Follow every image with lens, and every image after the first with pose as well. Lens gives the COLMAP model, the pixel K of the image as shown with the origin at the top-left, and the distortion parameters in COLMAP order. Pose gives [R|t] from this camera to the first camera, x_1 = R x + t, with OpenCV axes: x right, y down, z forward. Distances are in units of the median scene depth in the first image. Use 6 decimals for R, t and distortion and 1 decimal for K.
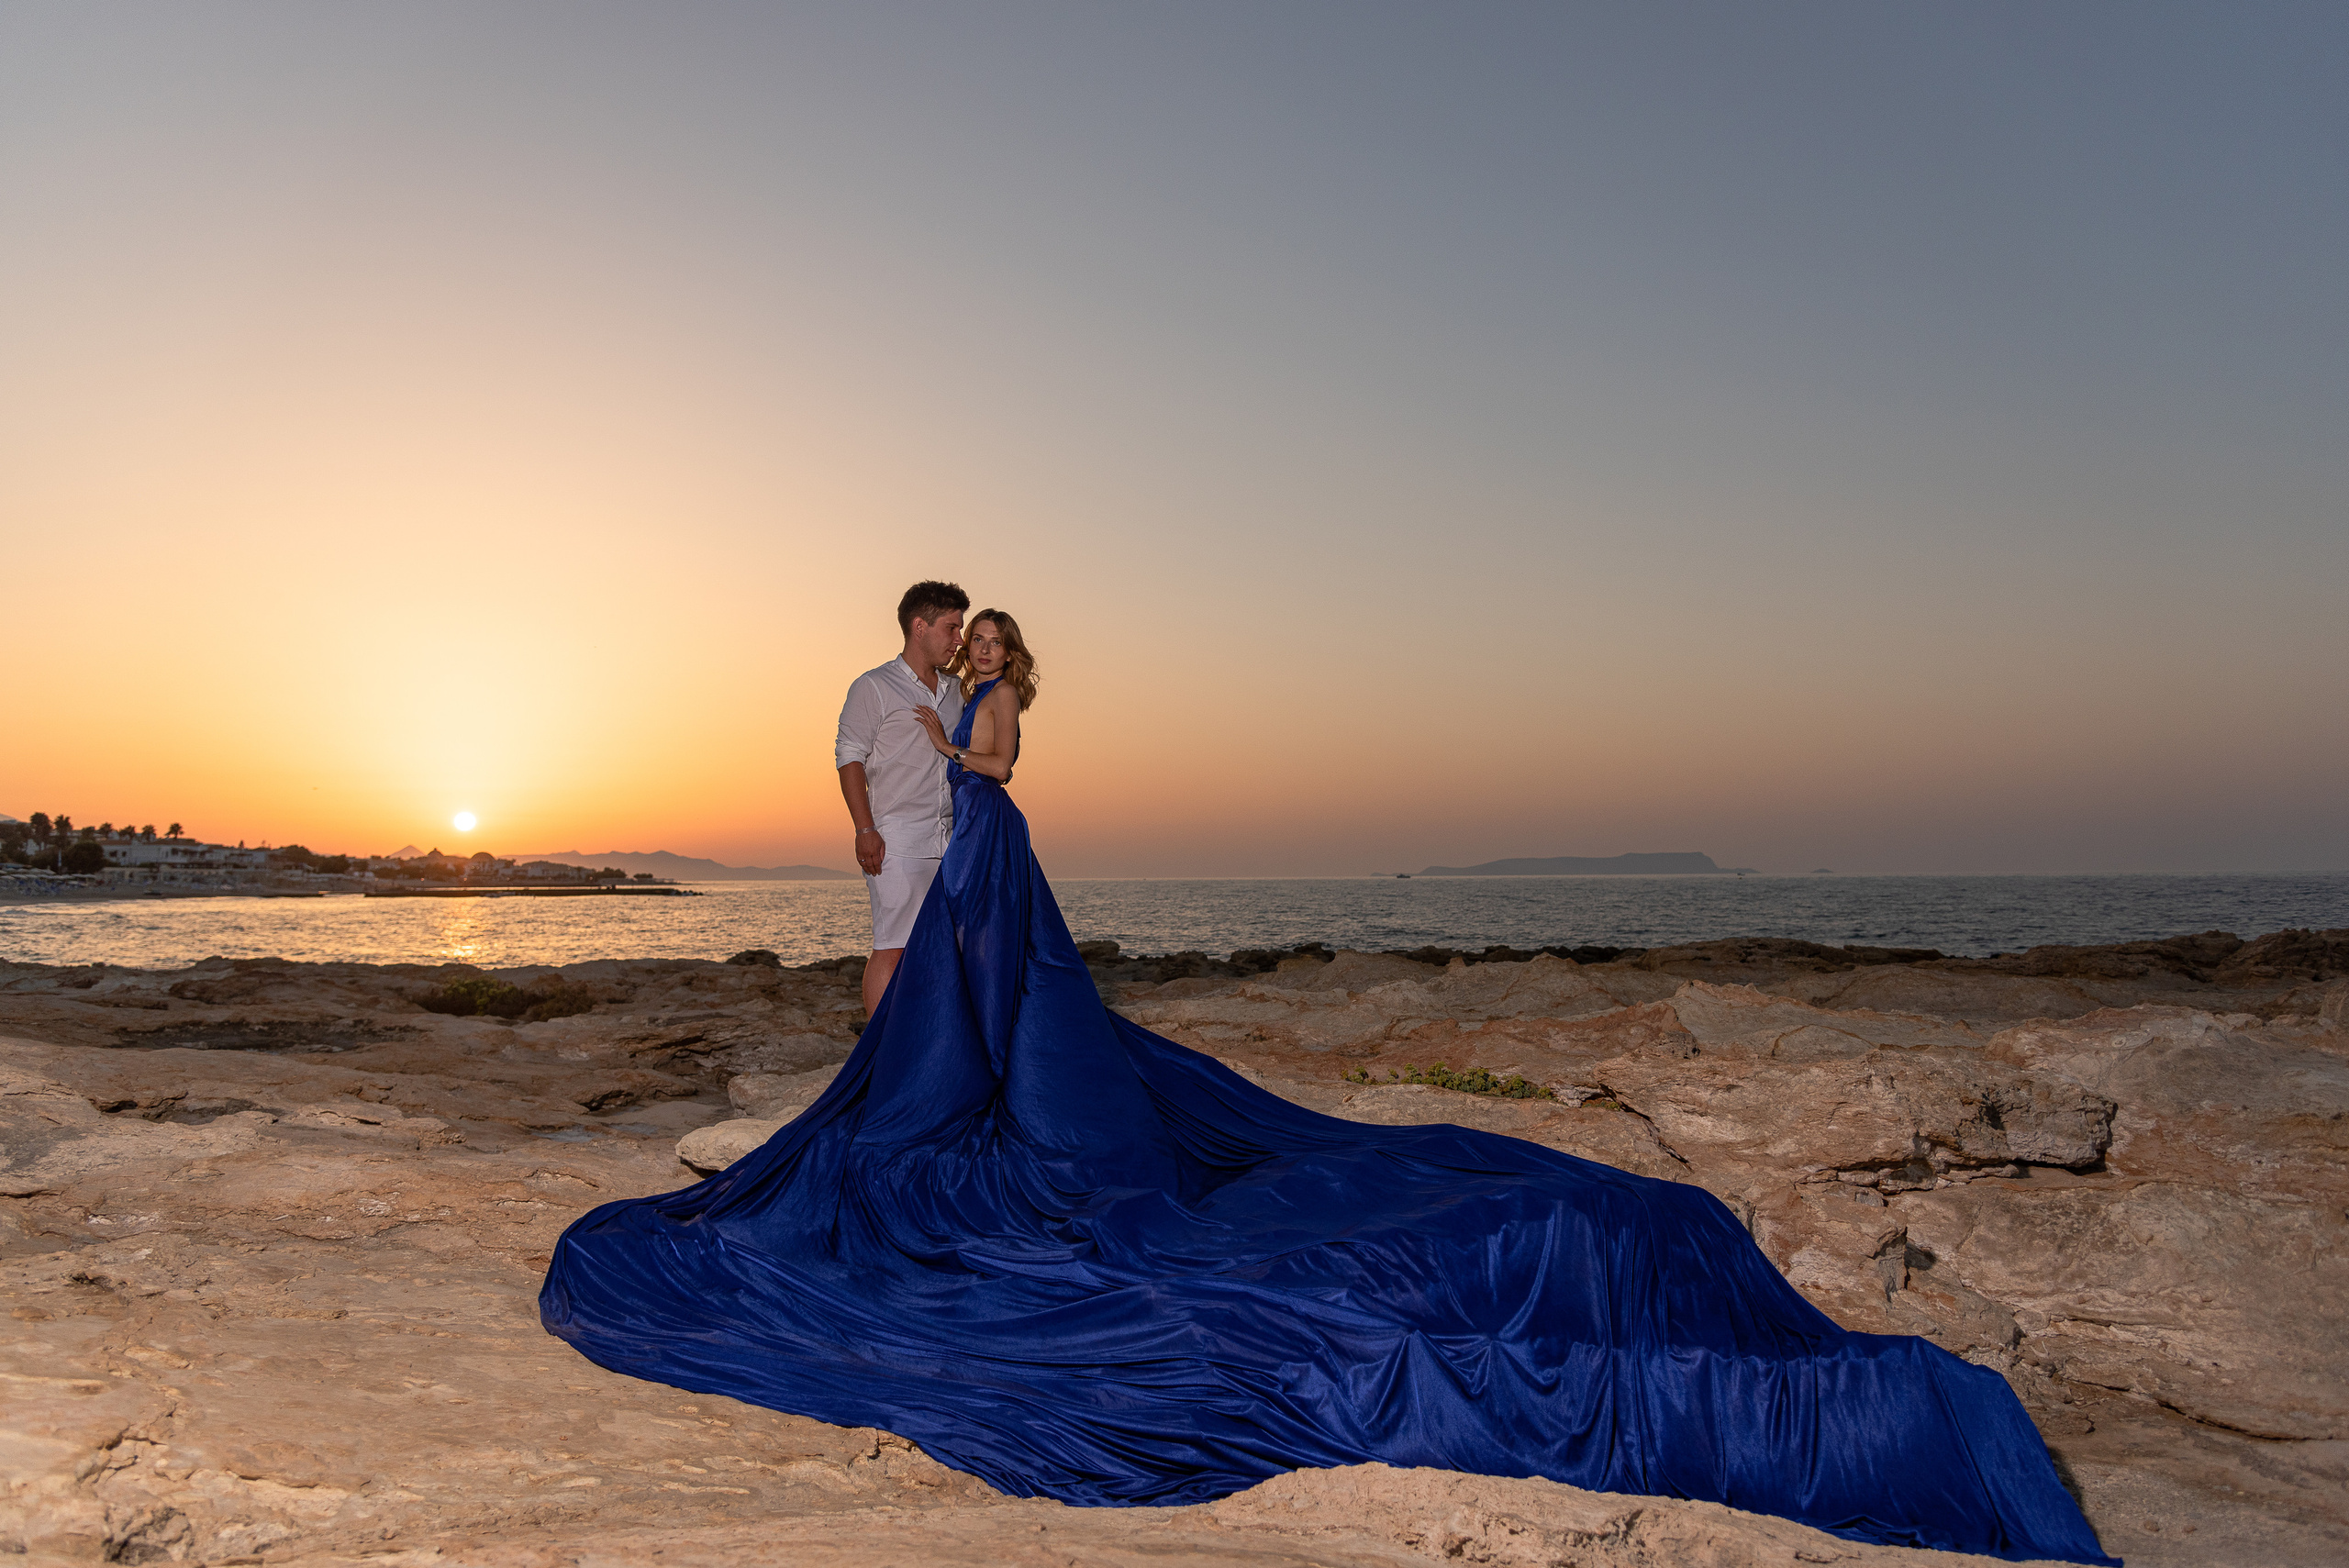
lens RADIAL K [[3178.0, 0, 1174.5], [0, 3178.0, 784.0], [0, 0, 1]] dist [-0.004177, -0.317978]
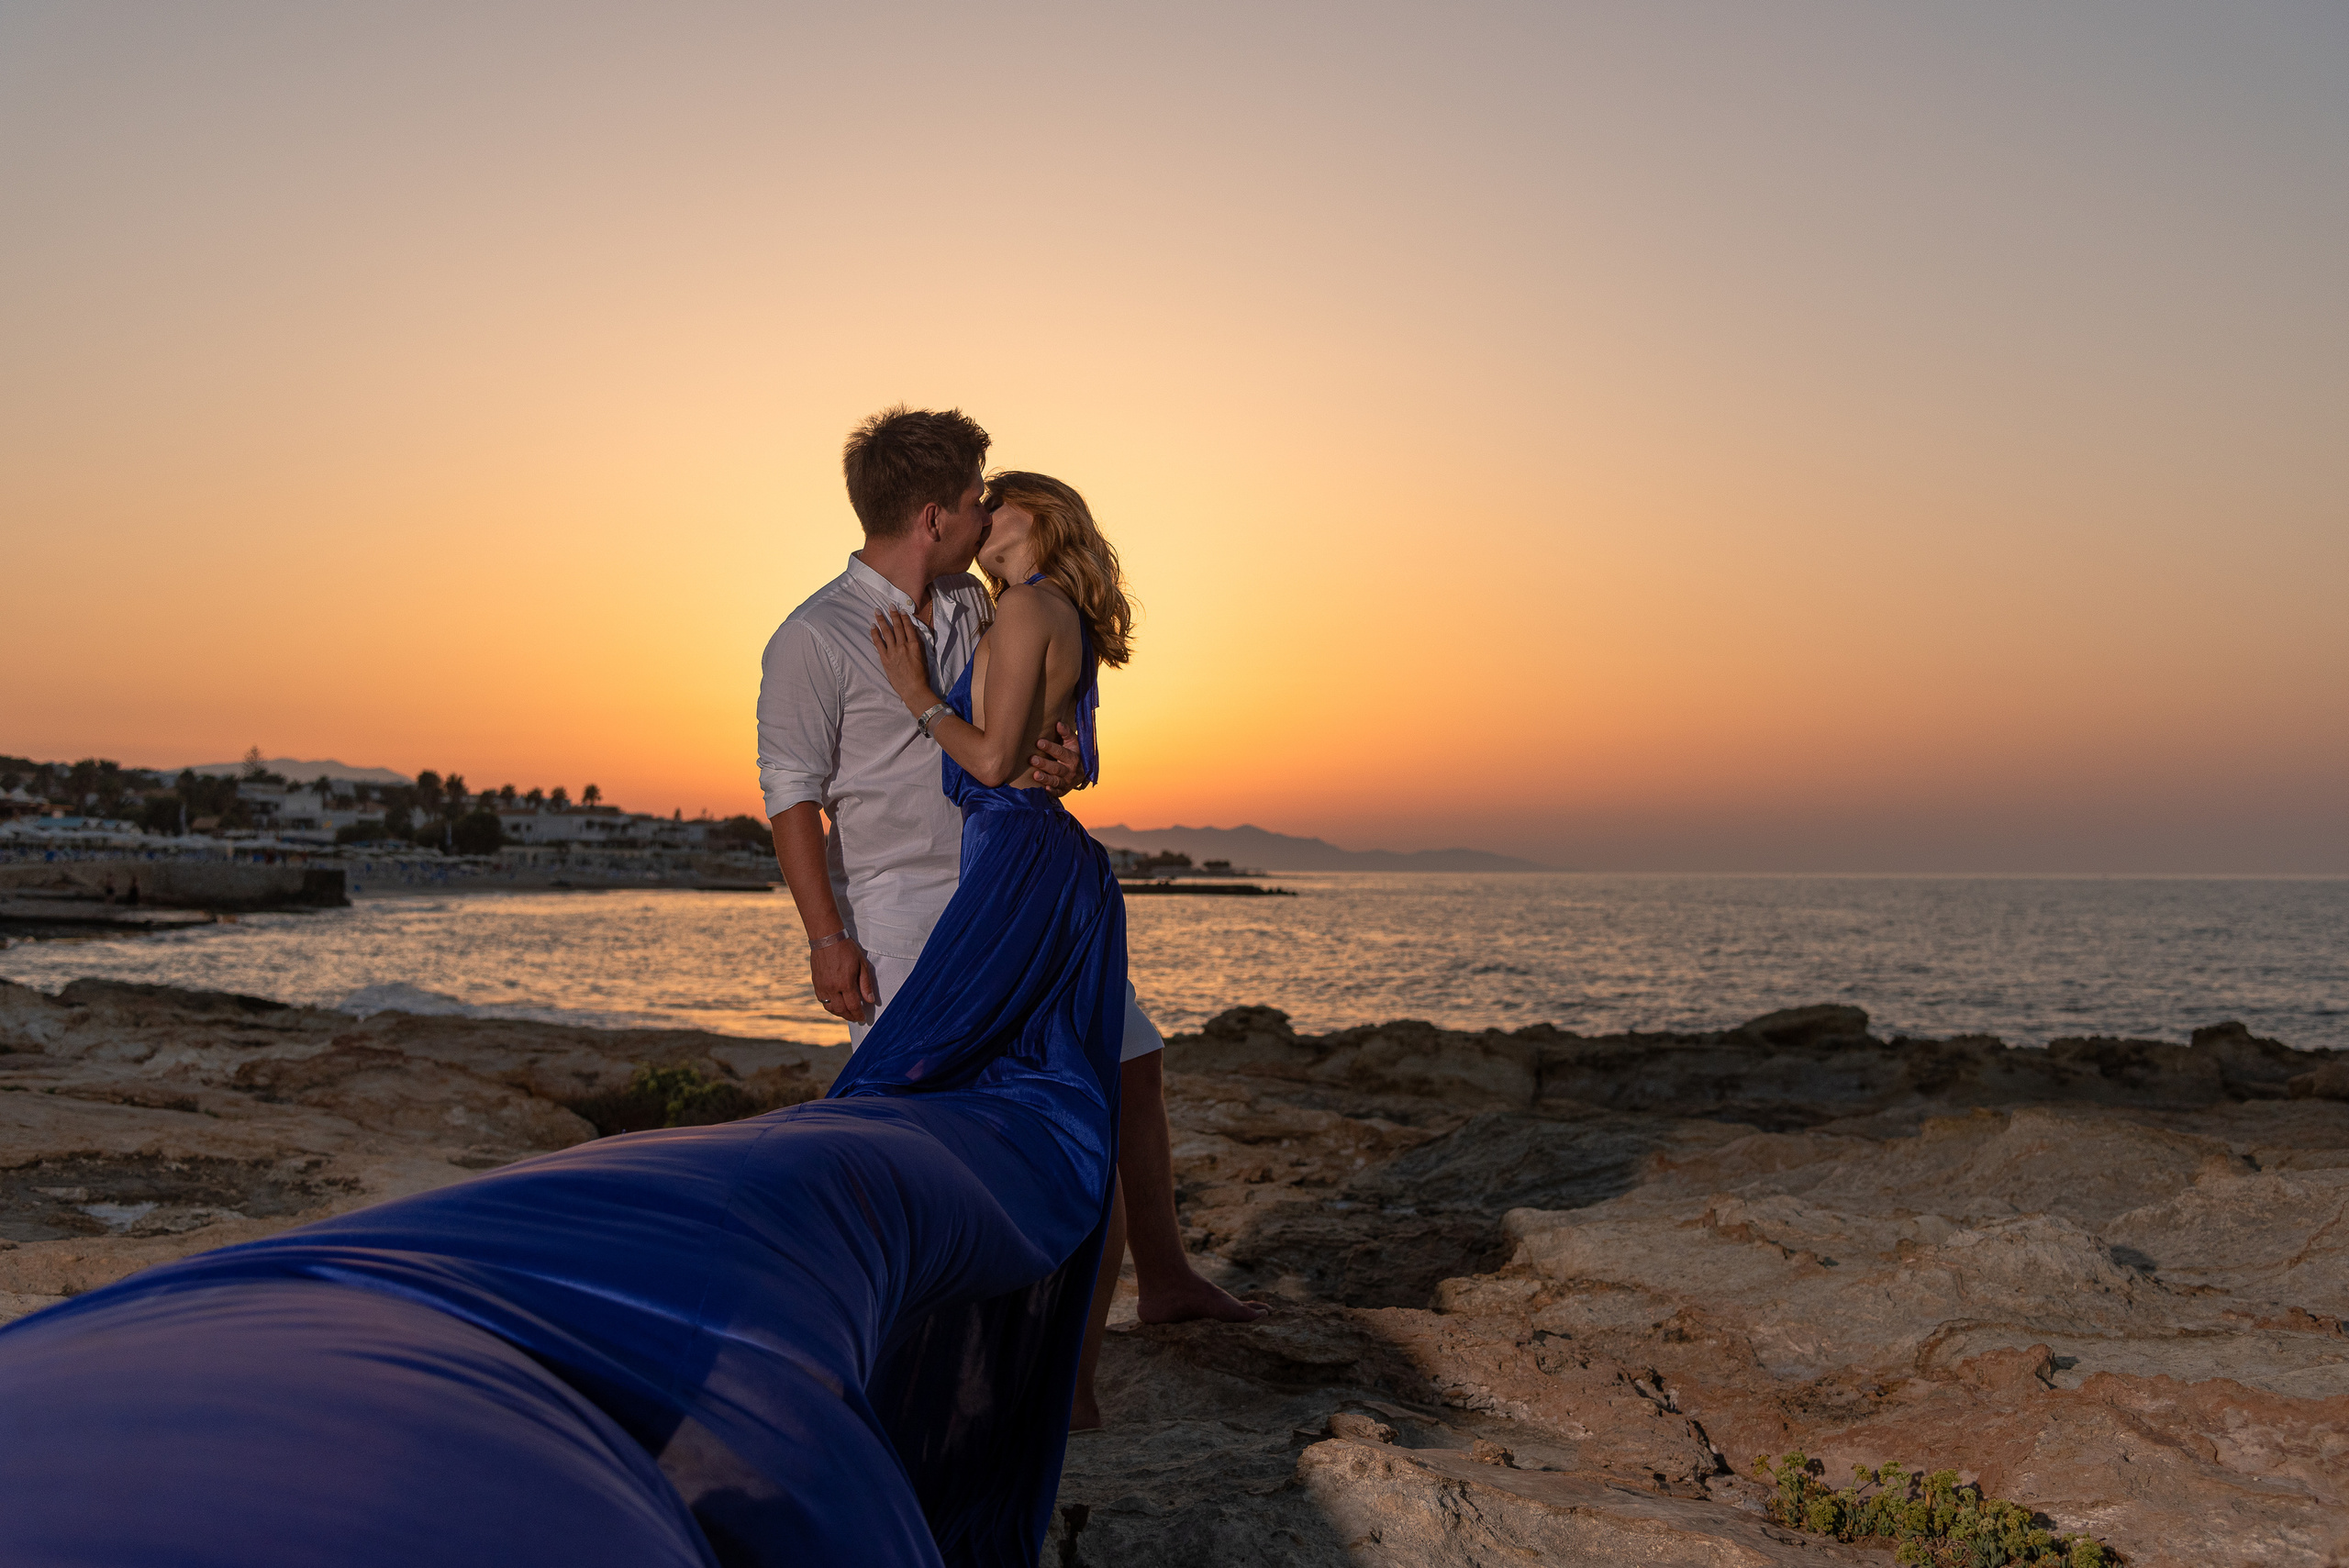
lens RADIAL K [[3178.0, 0, 1174.5], [0, 3178.0, 784.0], [0, 0, 1]] dist [-0.004177, -0.317978]
pose [[0.869714, 0.006844, -0.493508, 0.152232], [0.019621, 0.998634, 0.048426, -0.019873], [0.493166, -0.051800, 0.868392, 0.444880]]
